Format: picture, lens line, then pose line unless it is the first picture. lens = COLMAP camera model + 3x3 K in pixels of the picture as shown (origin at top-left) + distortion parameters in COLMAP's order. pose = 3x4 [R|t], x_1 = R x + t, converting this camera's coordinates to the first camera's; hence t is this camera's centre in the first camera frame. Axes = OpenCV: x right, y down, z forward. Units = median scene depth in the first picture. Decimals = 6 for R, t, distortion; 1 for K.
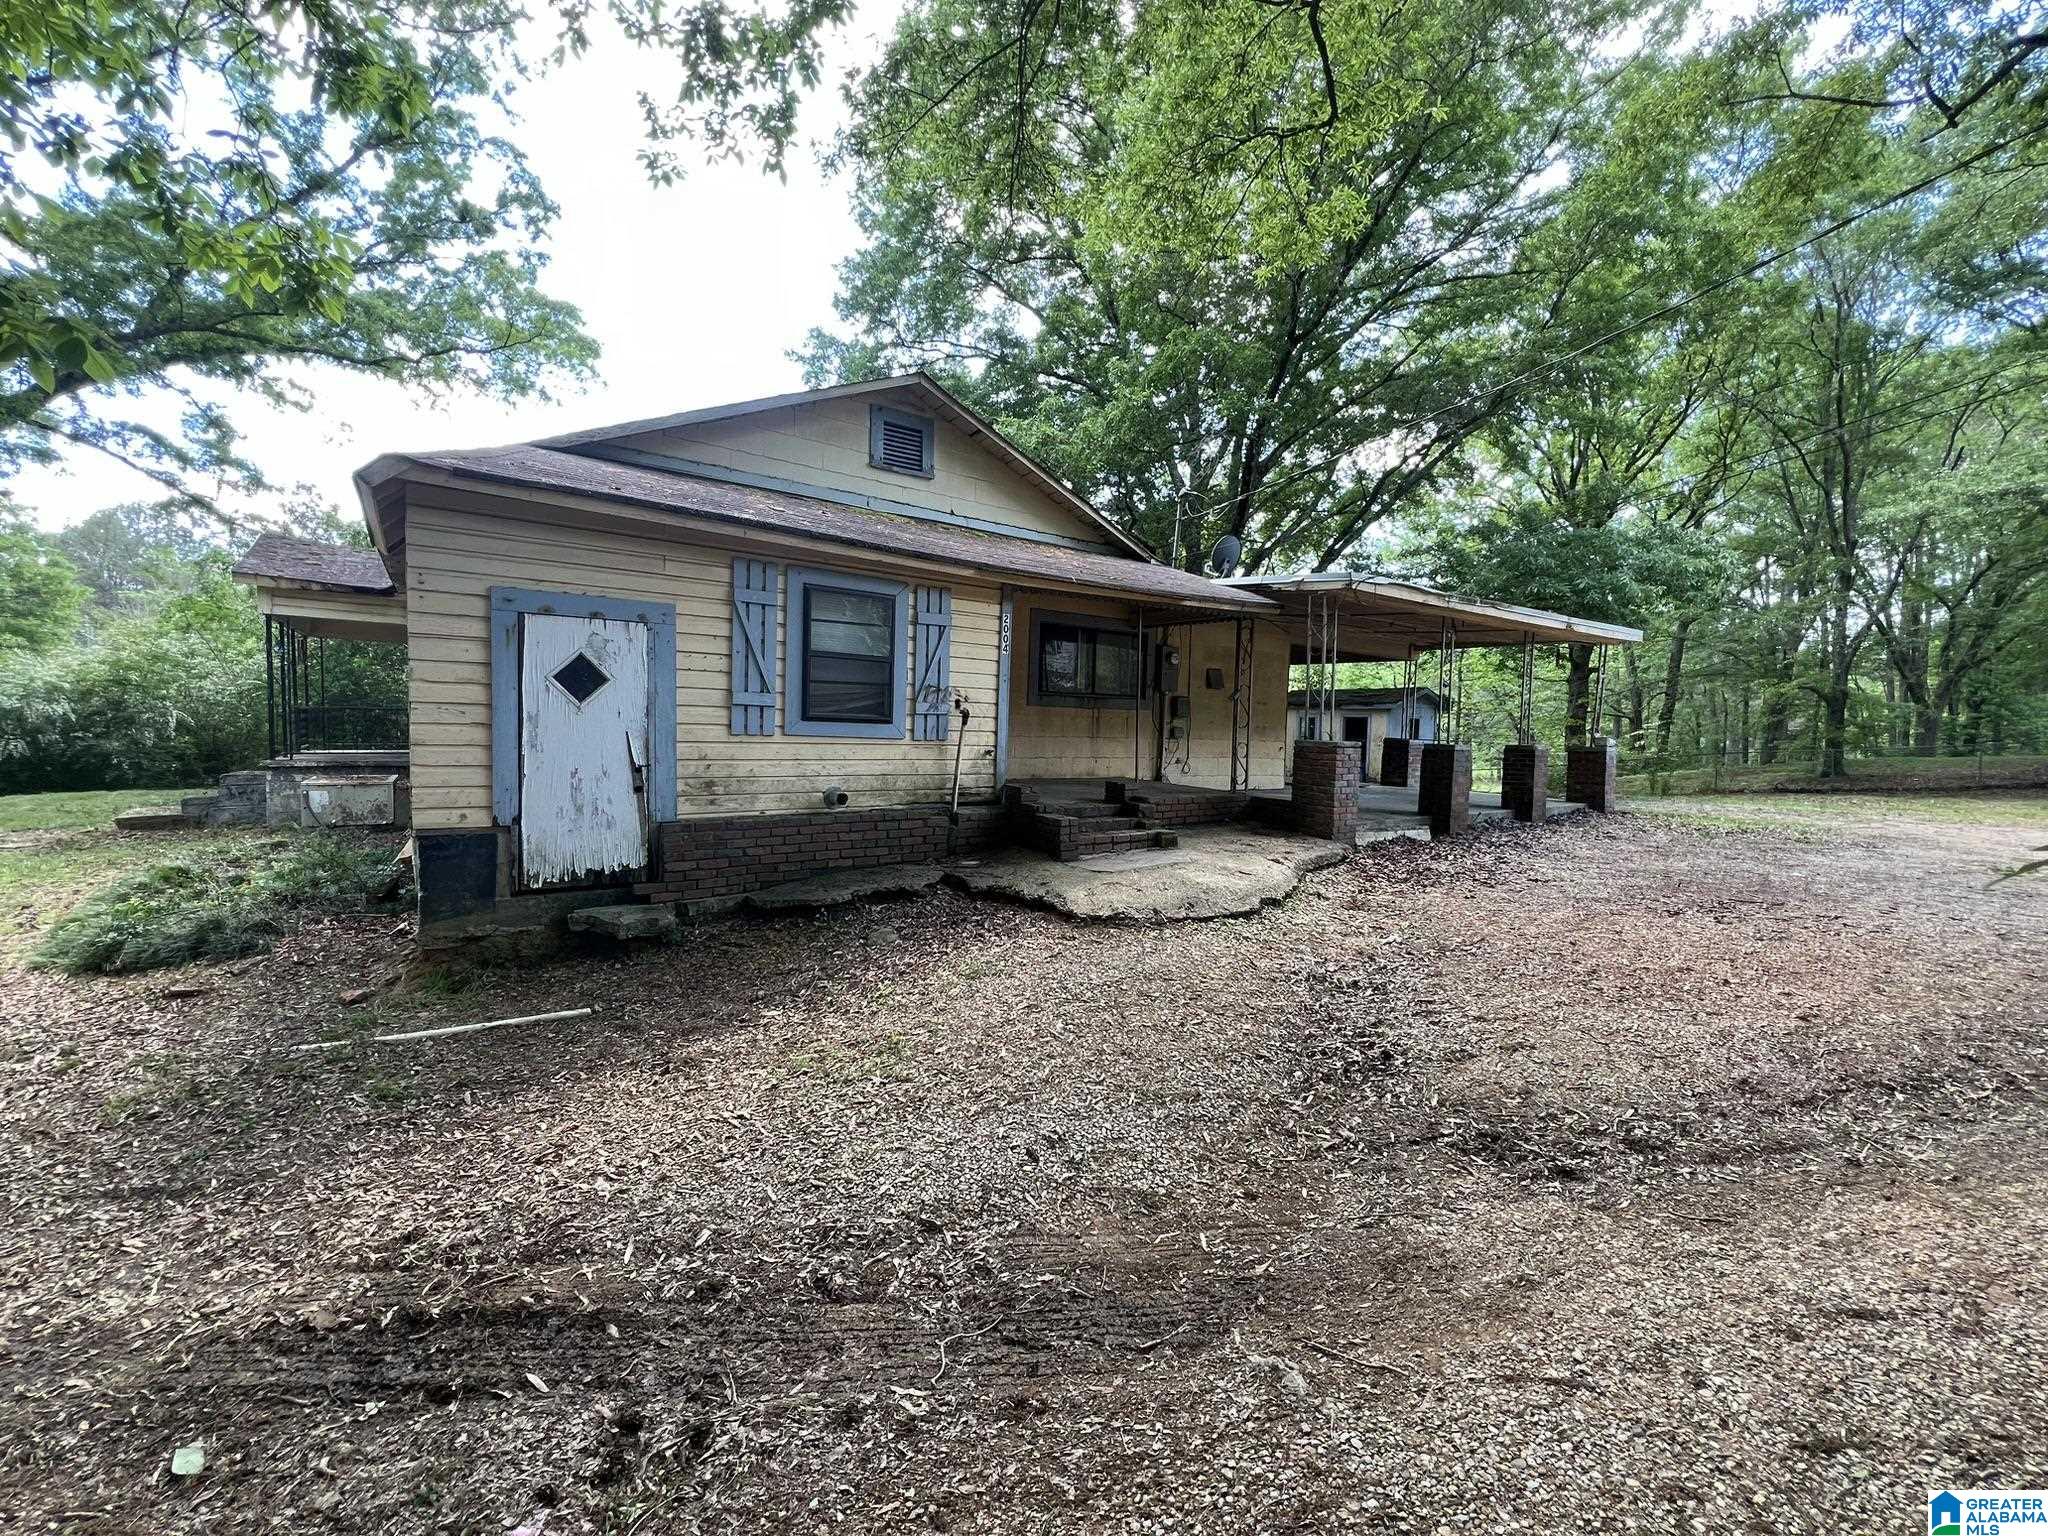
lens RADIAL K [[816.8, 0, 1023.2], [0, 816.8, 767.9], [0, 0, 1]] dist [-0.003706, 0.000974]
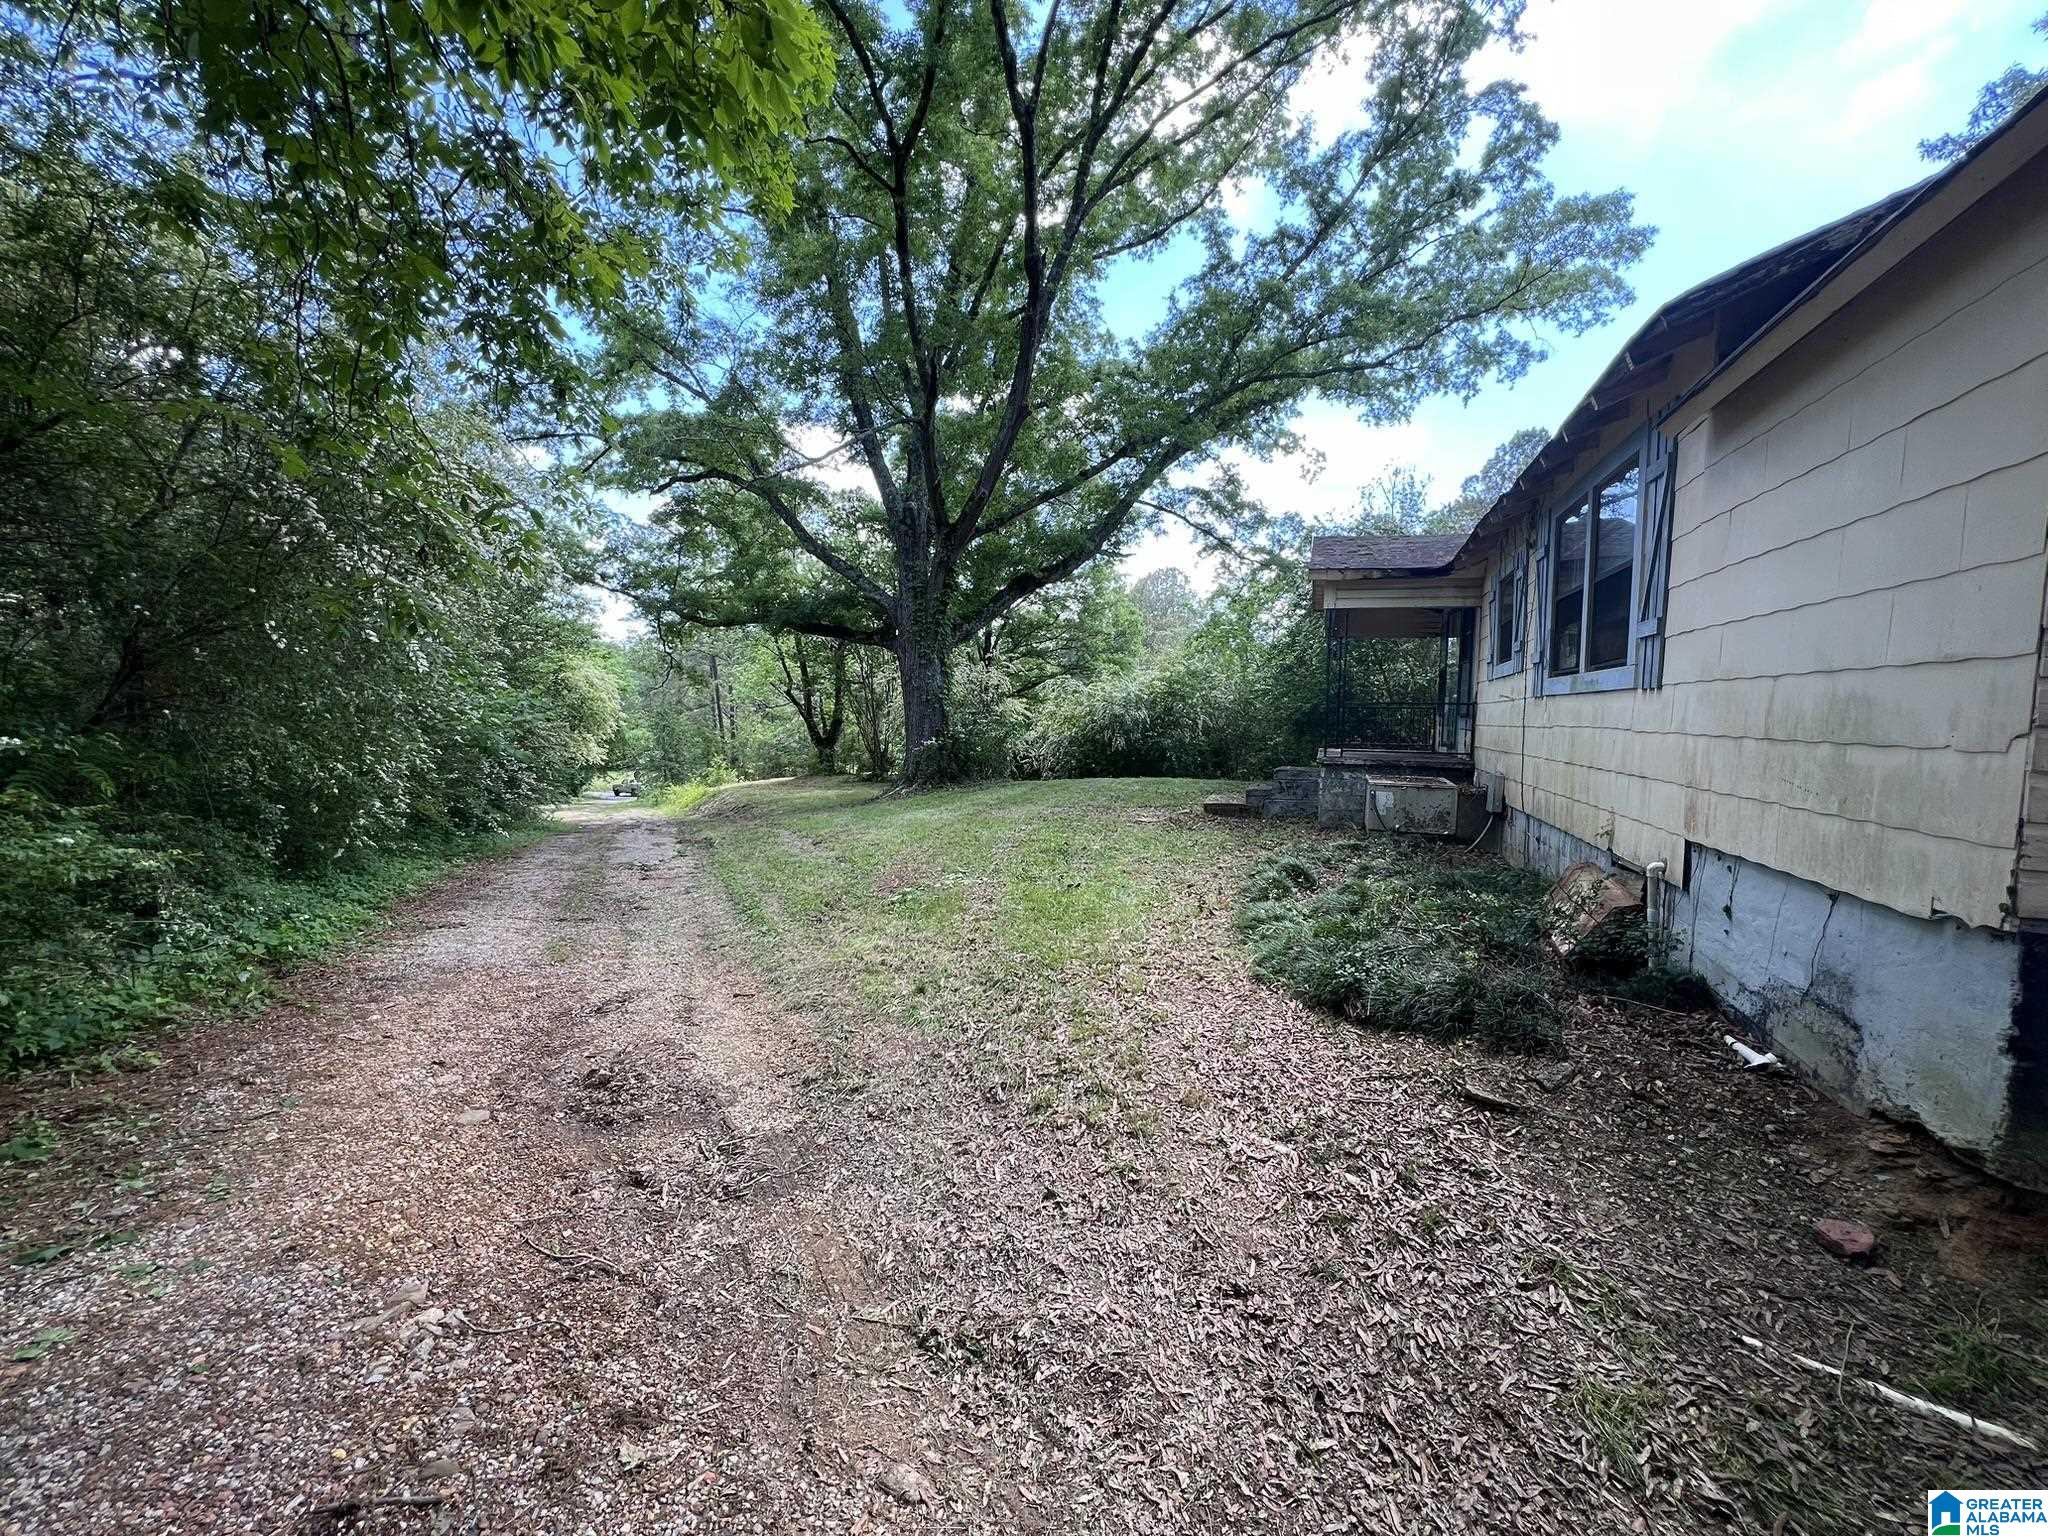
lens RADIAL K [[816.8, 0, 1024.3], [0, 816.8, 765.7], [0, 0, 1]] dist [-0.003706, 0.000974]
pose [[0.567454, 0.037596, -0.822546, -0.184809], [-0.047243, 0.998798, 0.013060, 0.003414], [0.822048, 0.031449, 0.568549, 0.079658]]
